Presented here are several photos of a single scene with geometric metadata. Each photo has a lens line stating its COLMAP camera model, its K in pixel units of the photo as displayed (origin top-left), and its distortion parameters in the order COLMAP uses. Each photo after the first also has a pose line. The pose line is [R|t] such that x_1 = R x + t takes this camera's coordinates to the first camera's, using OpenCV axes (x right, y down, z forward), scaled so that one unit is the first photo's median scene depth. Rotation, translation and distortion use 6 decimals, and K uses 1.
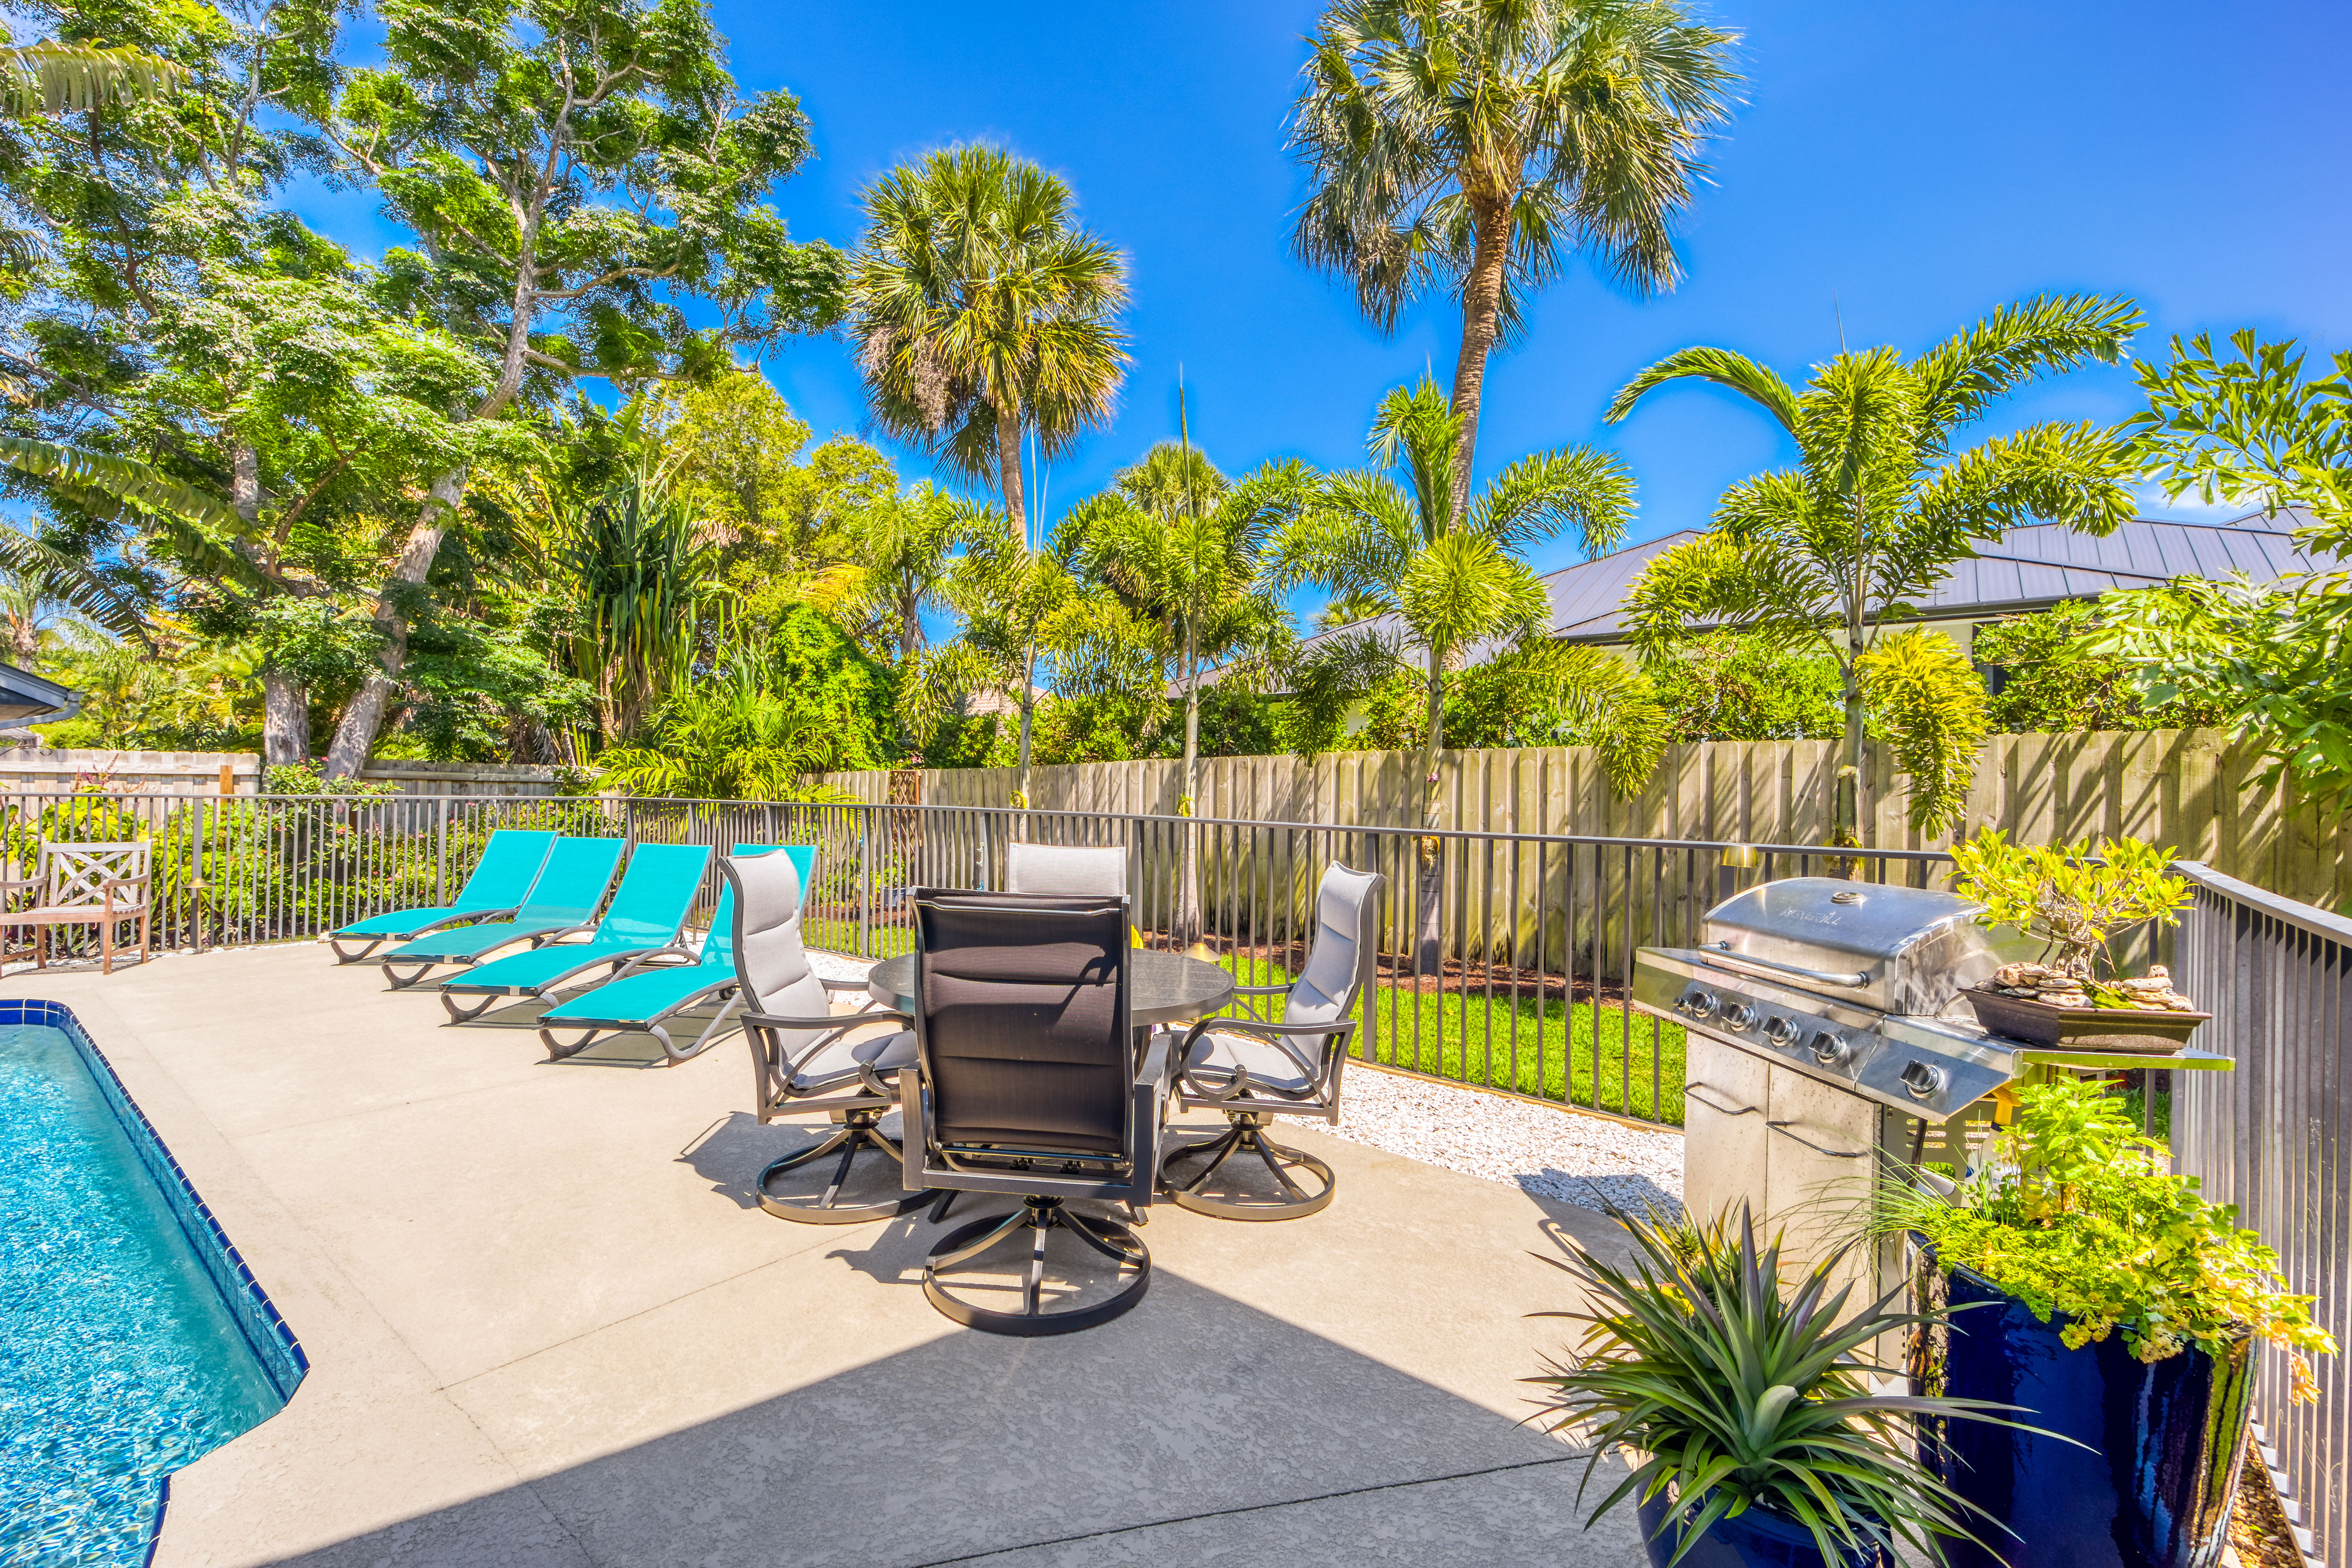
lens RADIAL K [[944.1, 0, 1174.7], [0, 944.1, 777.3], [0, 0, 1]] dist [0.033303, -0.021173]
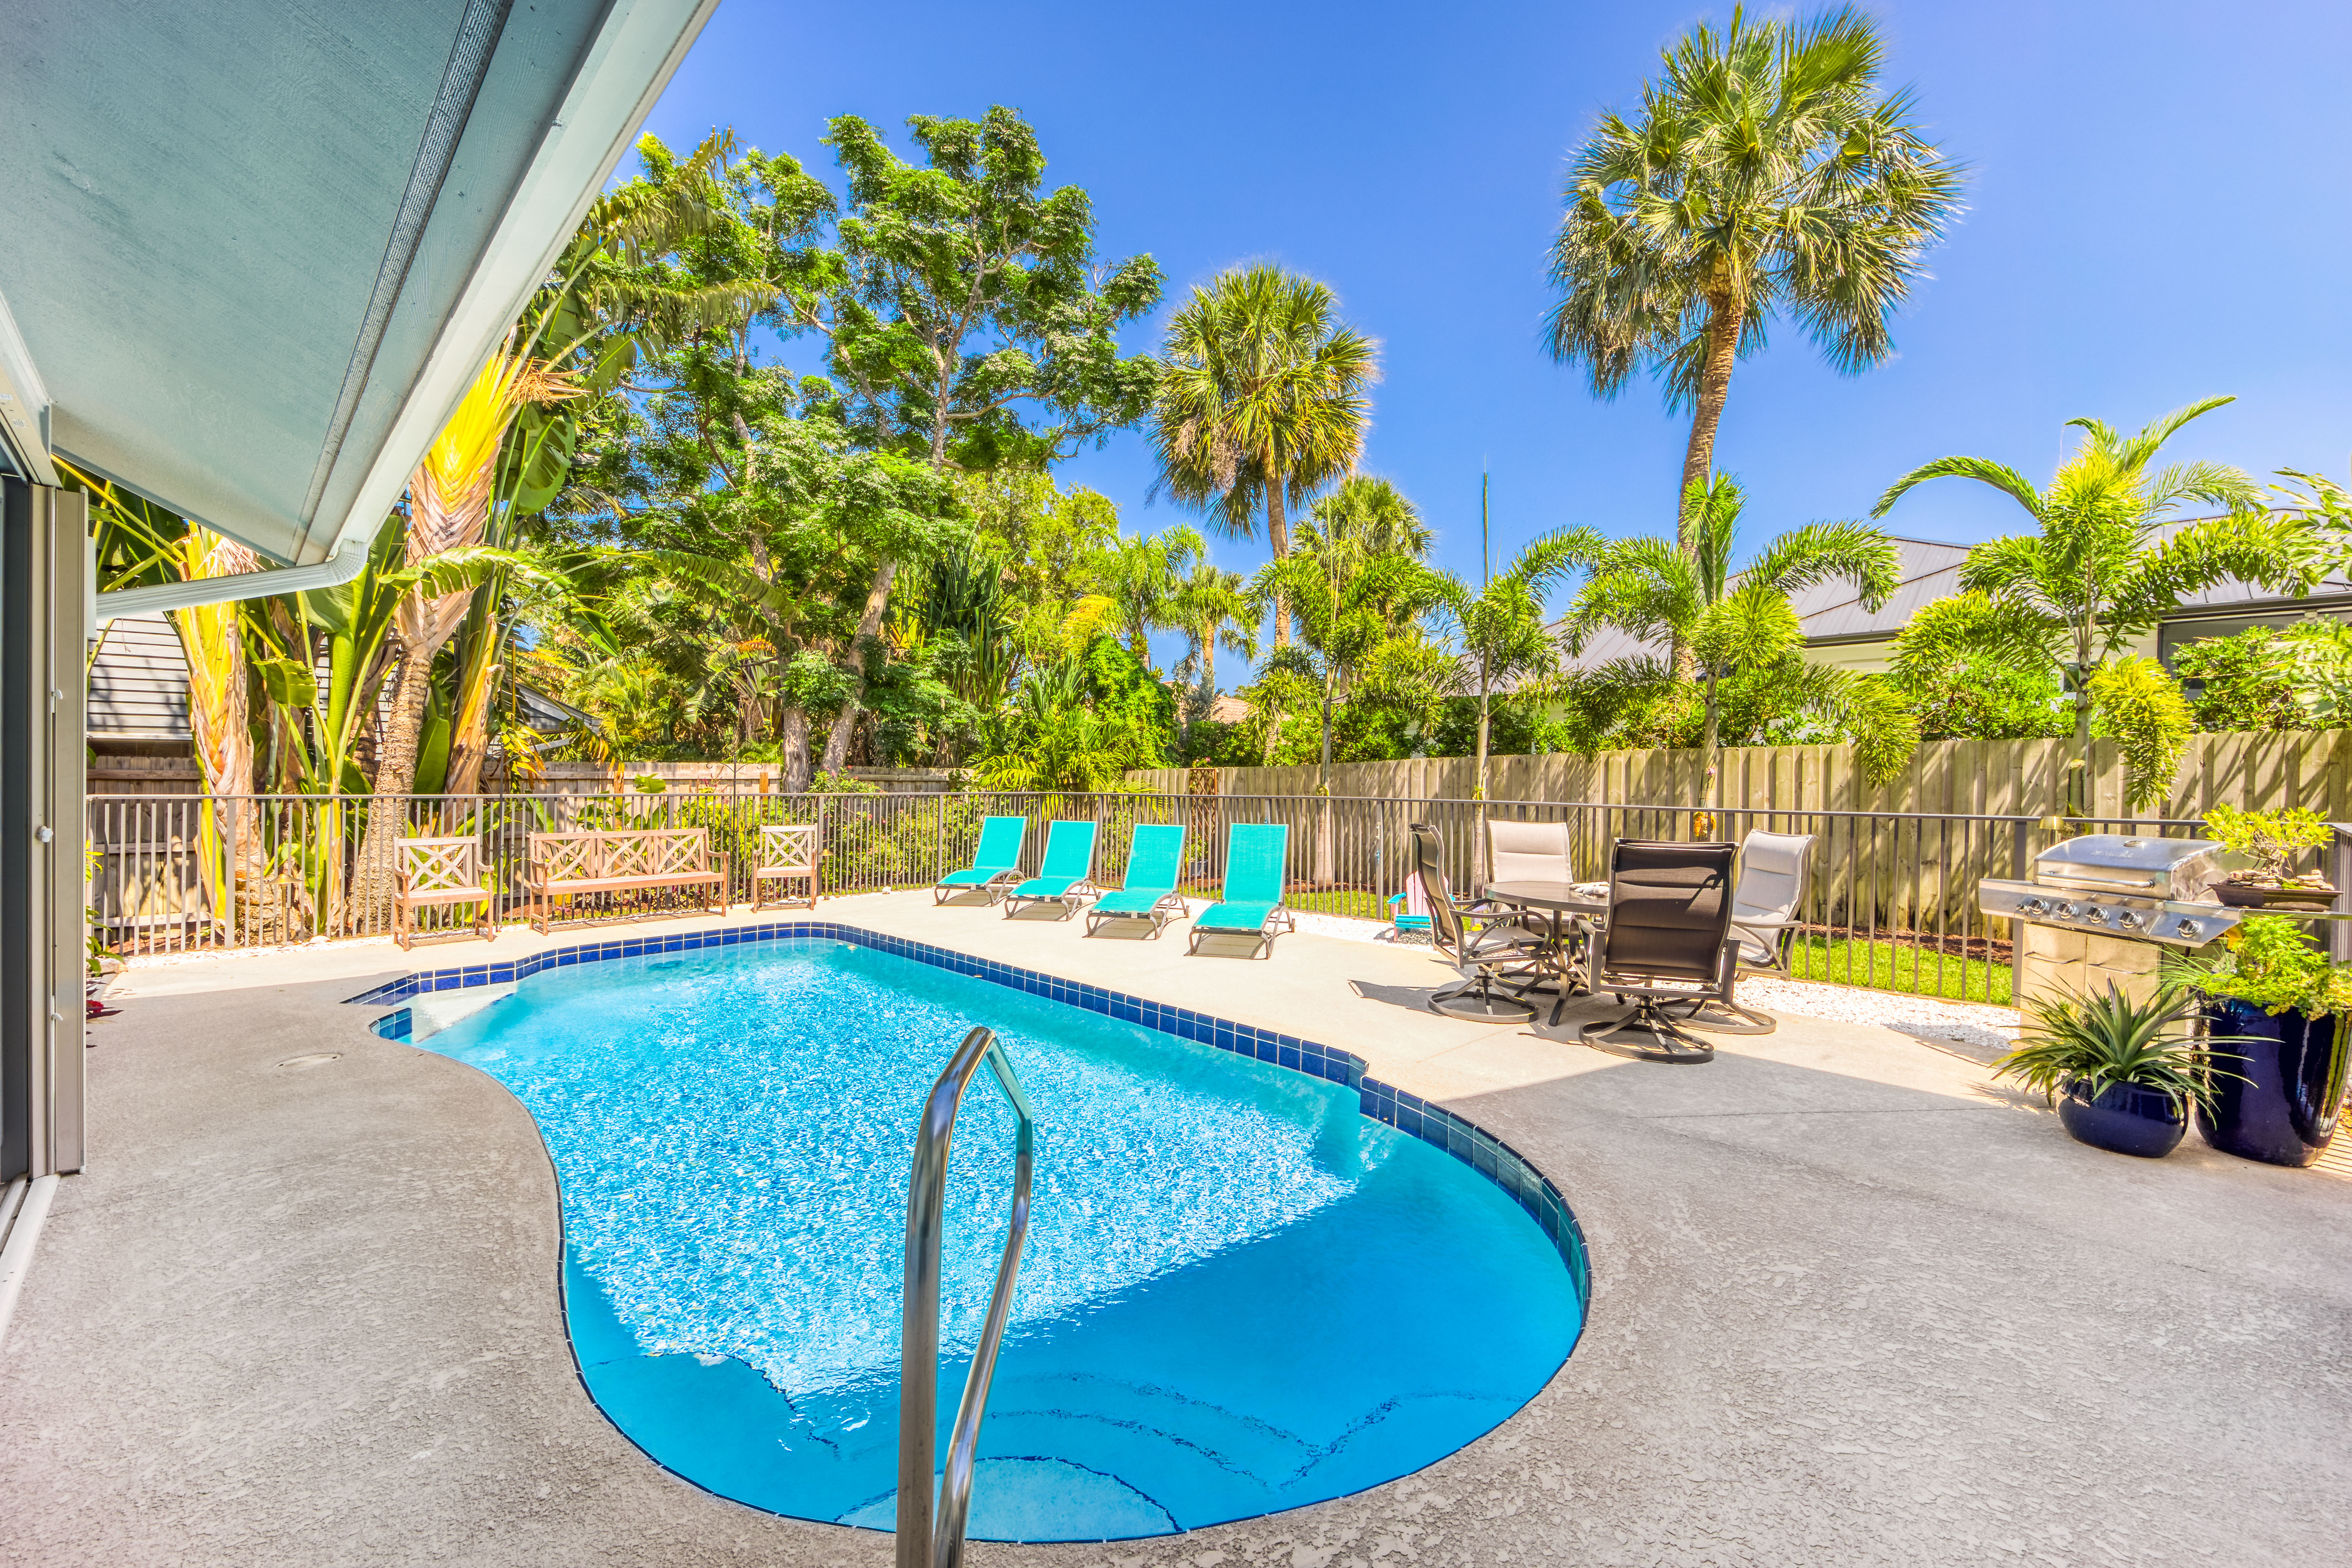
lens RADIAL K [[890.2, 0, 1176.0], [0, 890.2, 784.0], [0, 0, 1]] dist [0.017148, -0.013534]
pose [[0.992124, -0.011926, -0.124694, -0.291733], [0.014236, 0.999743, 0.017655, -0.013799], [0.124451, -0.019291, 0.992038, -0.297000]]
